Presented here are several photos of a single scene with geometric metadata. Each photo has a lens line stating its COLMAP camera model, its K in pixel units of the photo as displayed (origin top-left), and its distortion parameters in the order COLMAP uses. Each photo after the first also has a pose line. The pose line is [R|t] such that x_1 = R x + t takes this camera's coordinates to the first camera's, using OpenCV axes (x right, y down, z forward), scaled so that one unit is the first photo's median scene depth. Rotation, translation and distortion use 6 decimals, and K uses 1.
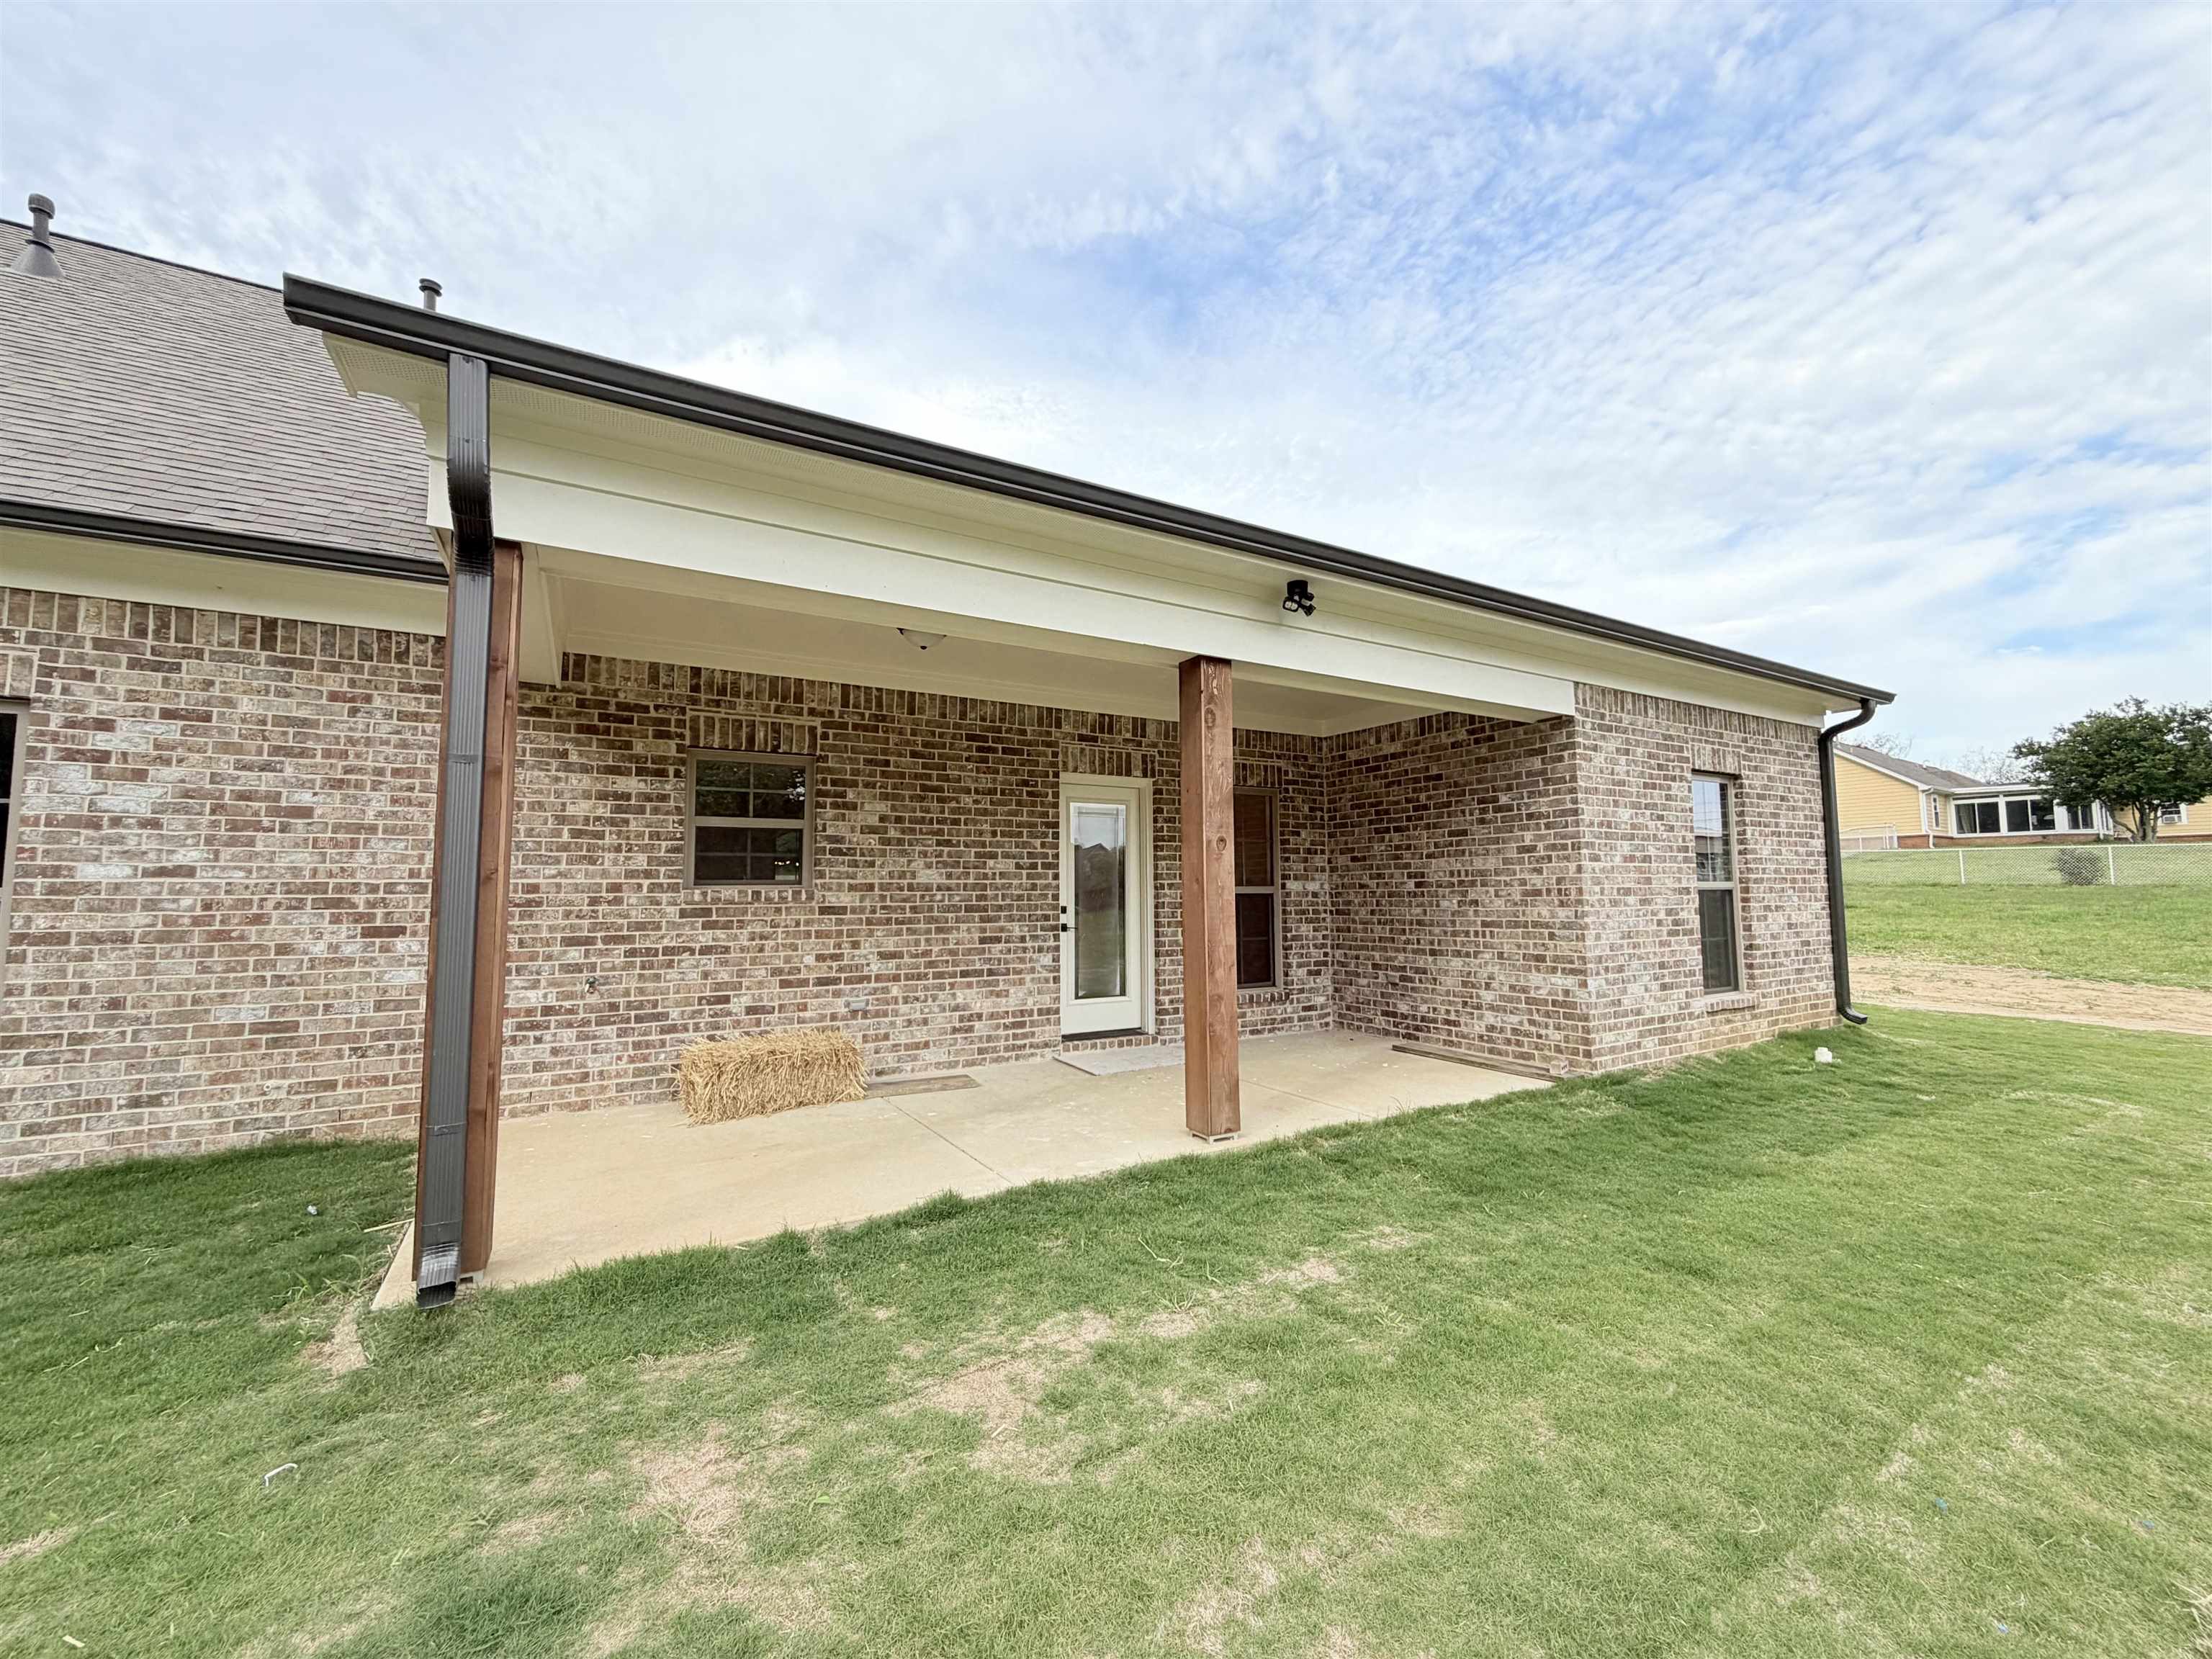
lens RADIAL K [[886.3, 0, 1102.6], [0, 886.3, 831.4], [0, 0, 1]] dist [-0.000701, 0.000434]
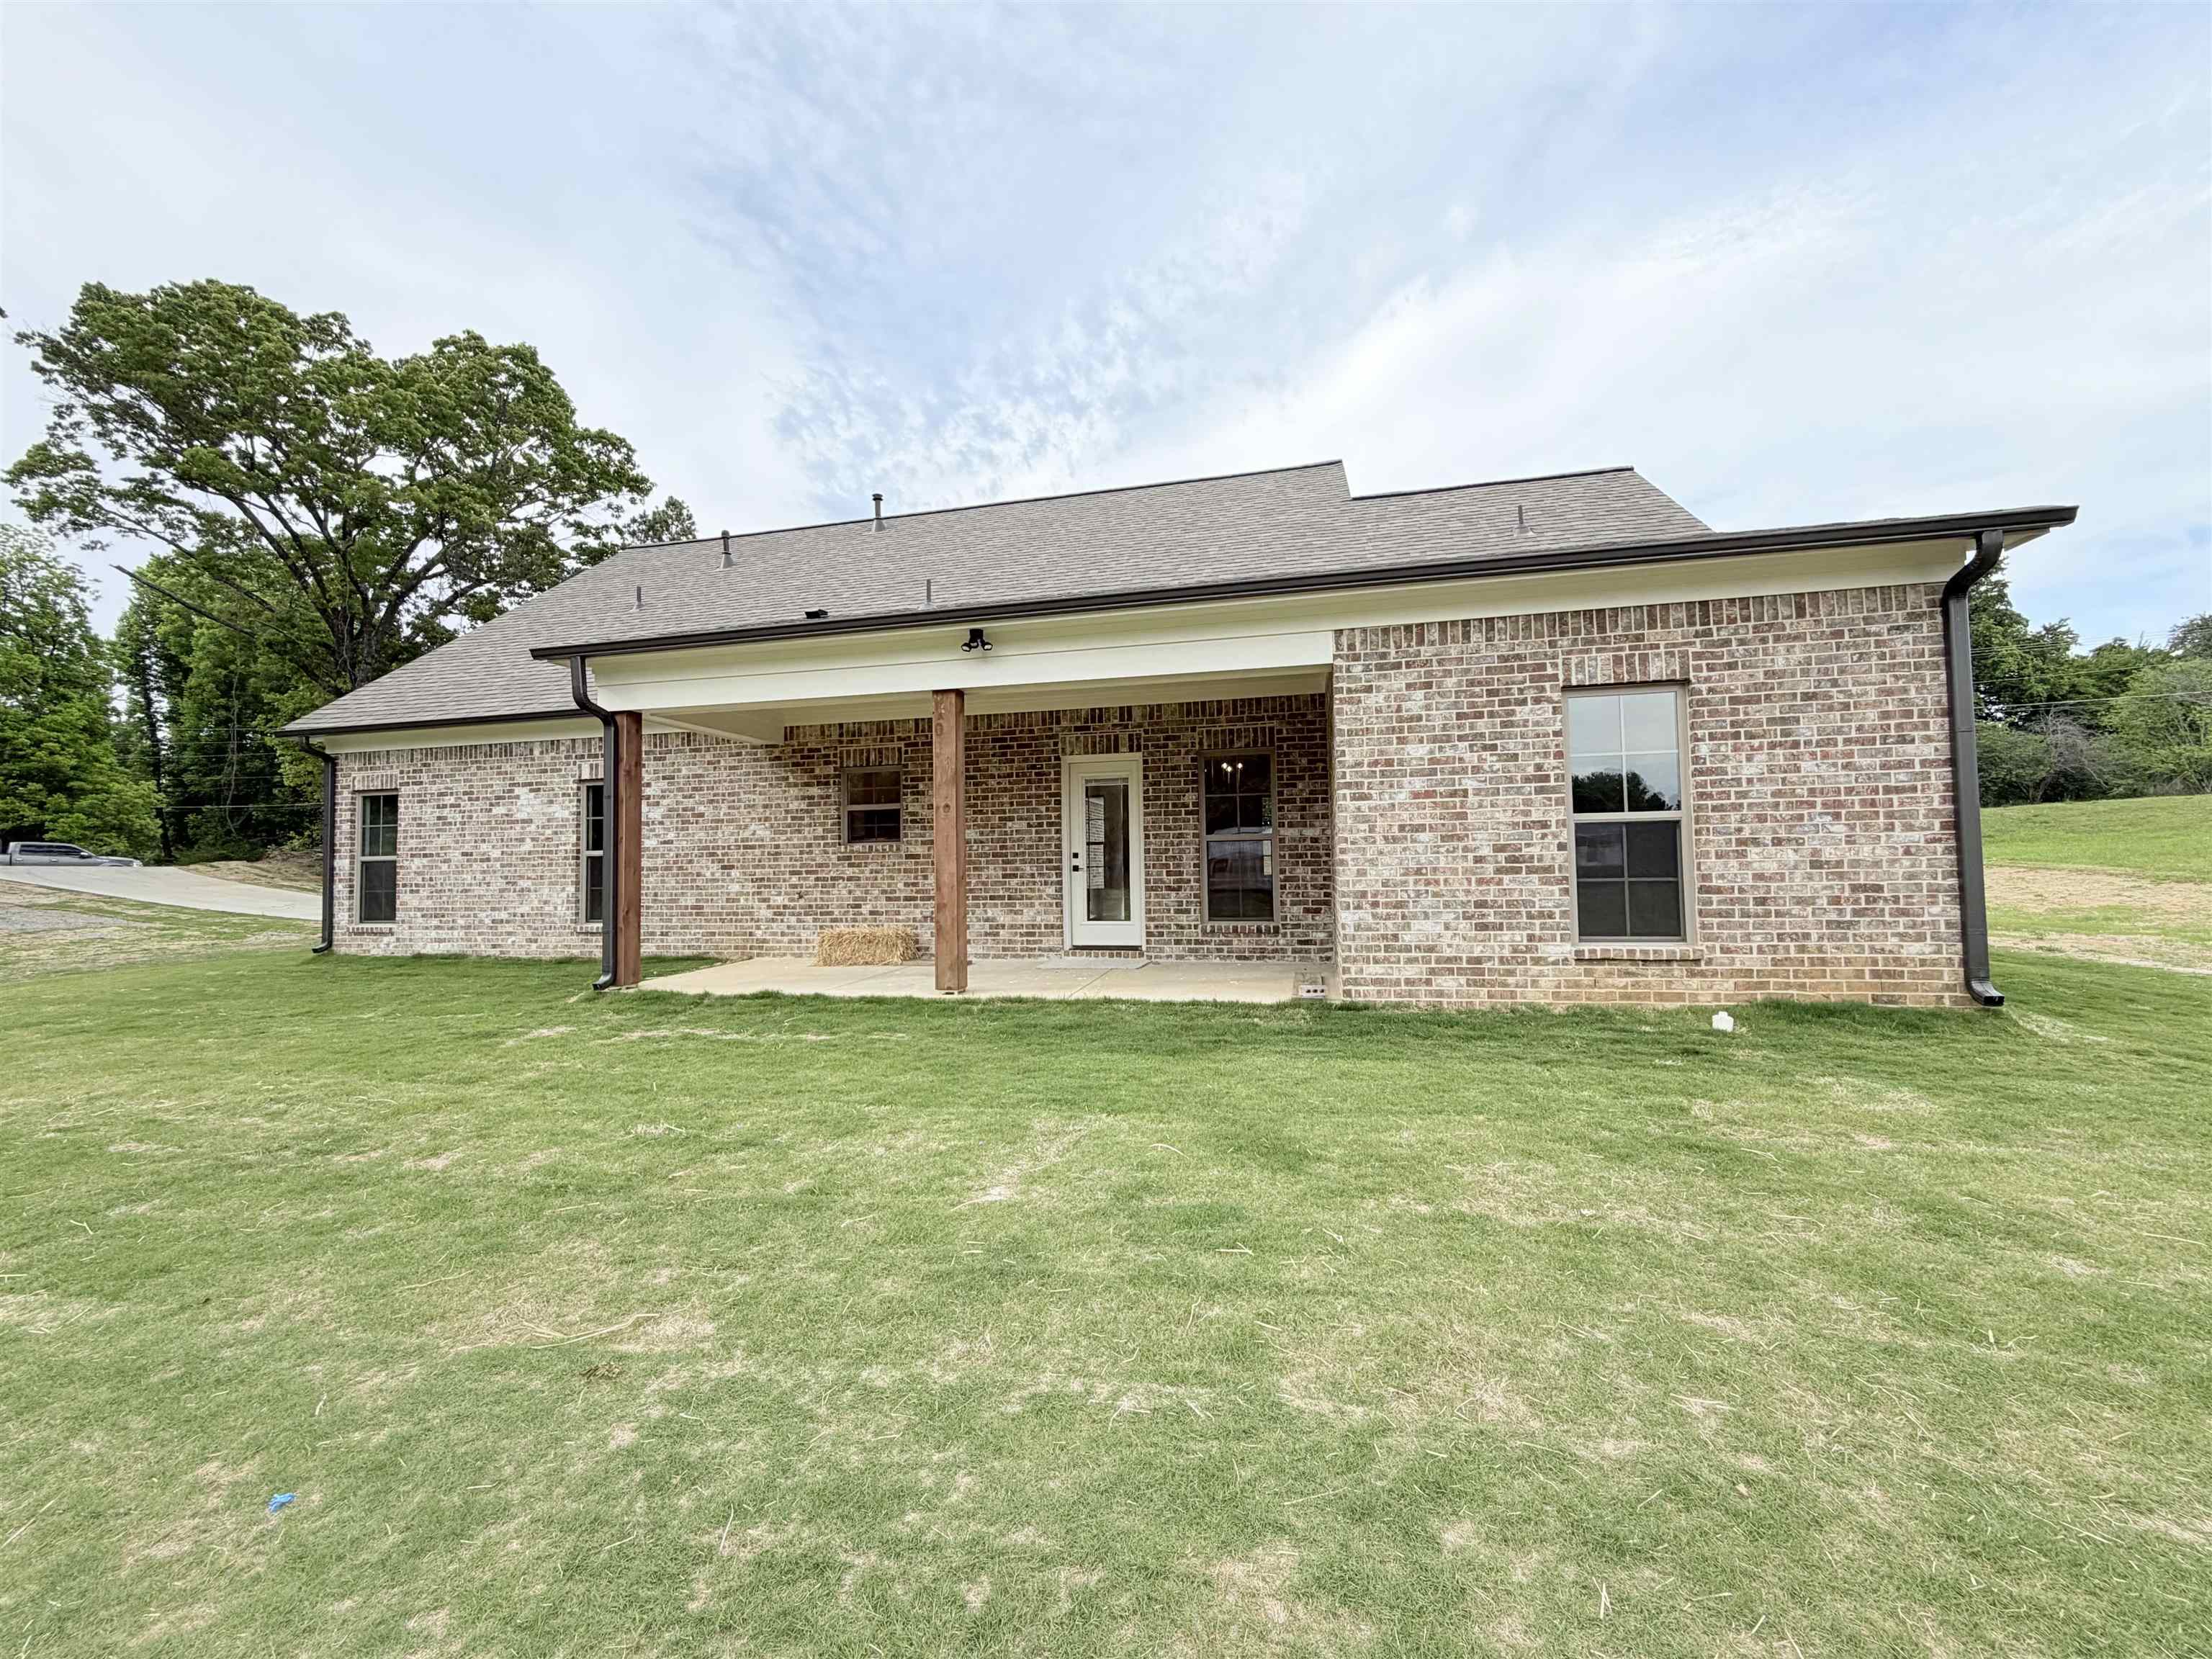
lens RADIAL K [[886.3, 0, 1094.5], [0, 886.3, 829.1], [0, 0, 1]] dist [-0.000701, 0.000434]
pose [[0.720461, -0.034616, -0.692631, 1.008670], [0.062965, 0.997893, 0.015622, 0.030372], [0.690632, -0.054867, 0.721123, 0.033460]]
